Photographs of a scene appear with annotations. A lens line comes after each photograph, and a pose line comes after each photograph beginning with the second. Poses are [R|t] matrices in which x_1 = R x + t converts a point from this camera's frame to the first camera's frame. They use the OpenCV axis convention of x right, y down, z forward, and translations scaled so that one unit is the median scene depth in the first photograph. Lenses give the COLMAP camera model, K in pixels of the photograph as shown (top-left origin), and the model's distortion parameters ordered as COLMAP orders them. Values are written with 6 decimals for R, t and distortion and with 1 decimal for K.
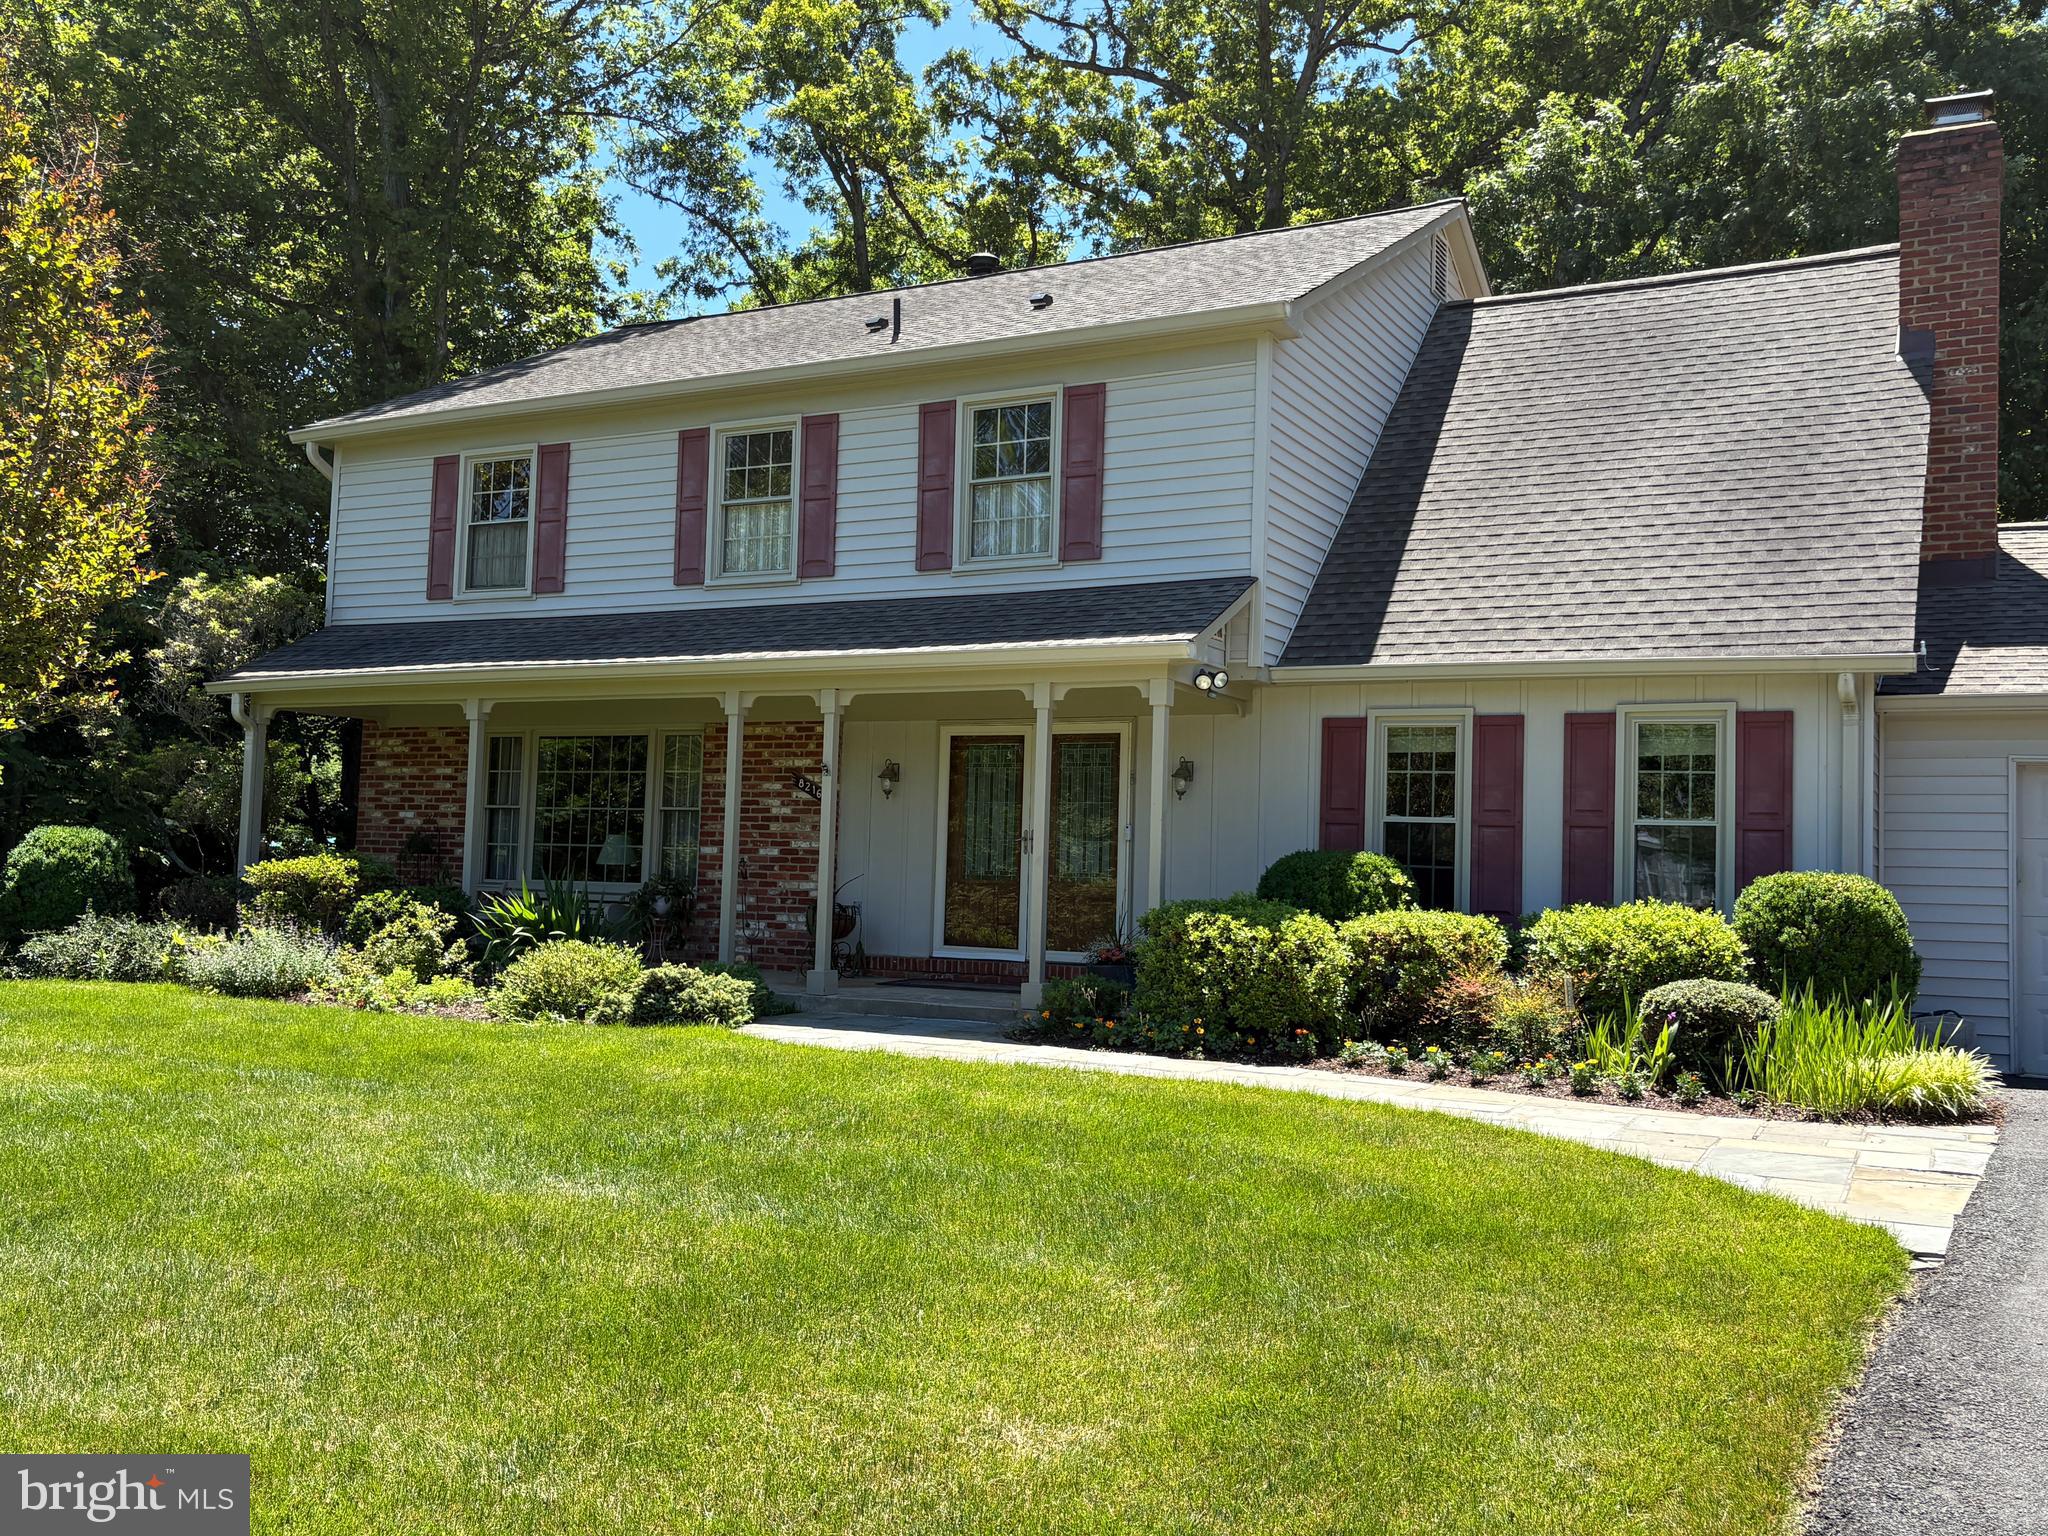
lens RADIAL K [[1828.1, 0, 1024.0], [0, 1828.1, 768.0], [0, 0, 1]] dist [0.193120, -0.693529]
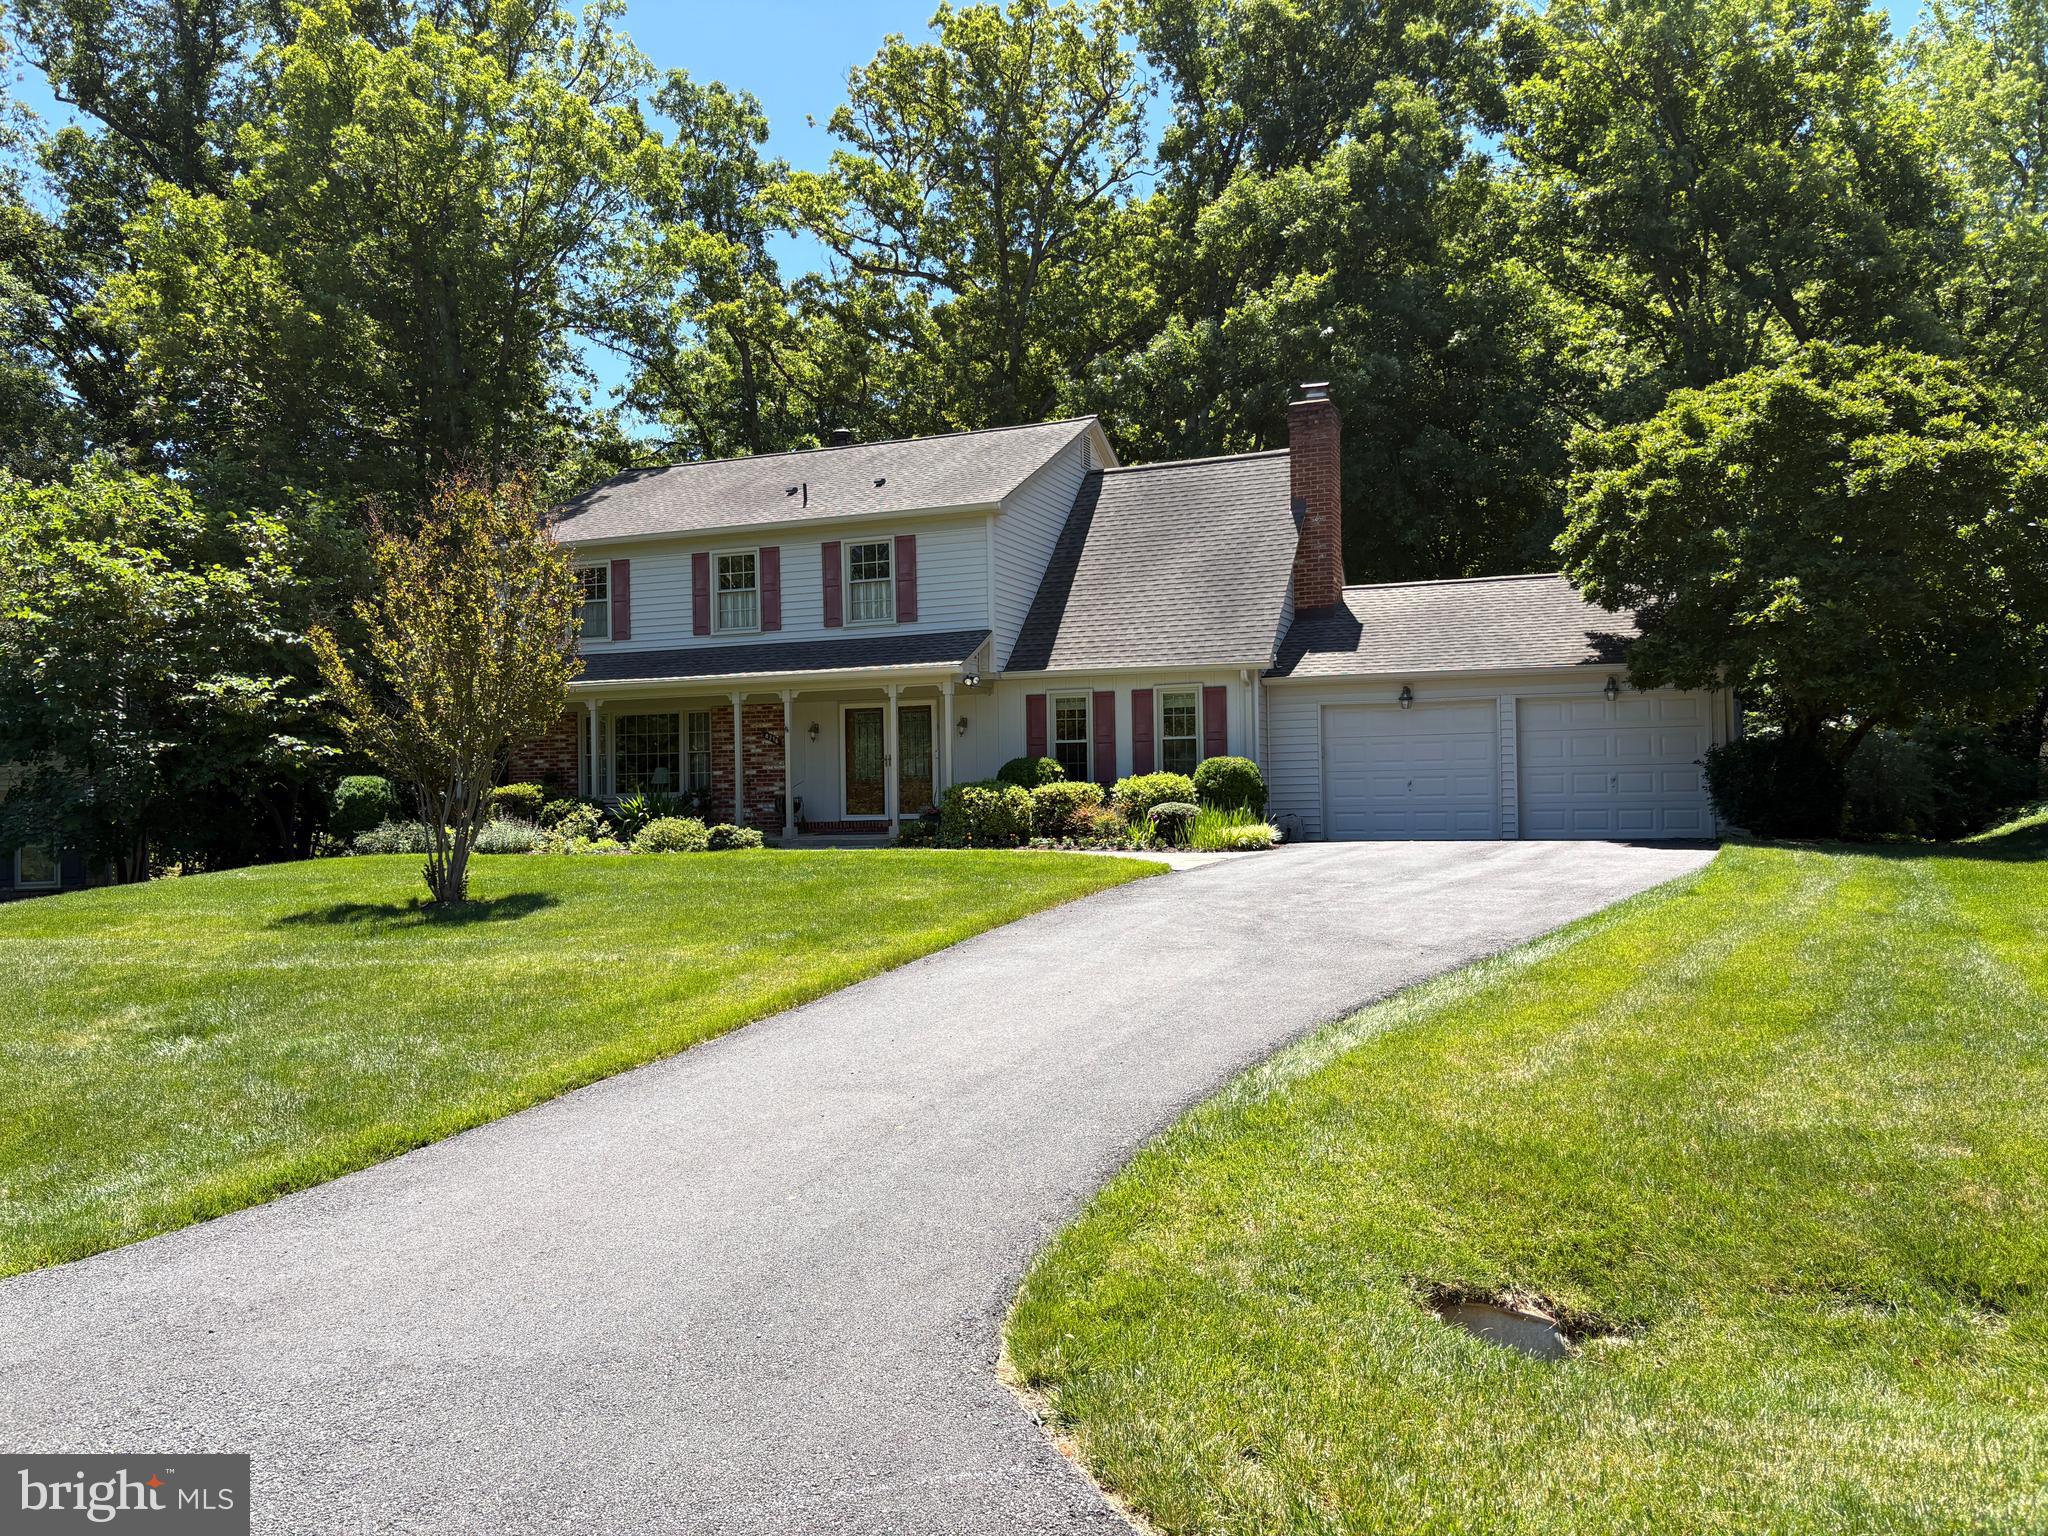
lens RADIAL K [[1523.0, 0, 1065.1], [0, 1523.0, 797.9], [0, 0, 1]] dist [0.076704, -0.001522]
pose [[0.990493, -0.048991, 0.128545, -0.023264], [0.040751, 0.996989, 0.065972, -0.022444], [-0.131390, -0.060106, 0.989507, -0.723181]]
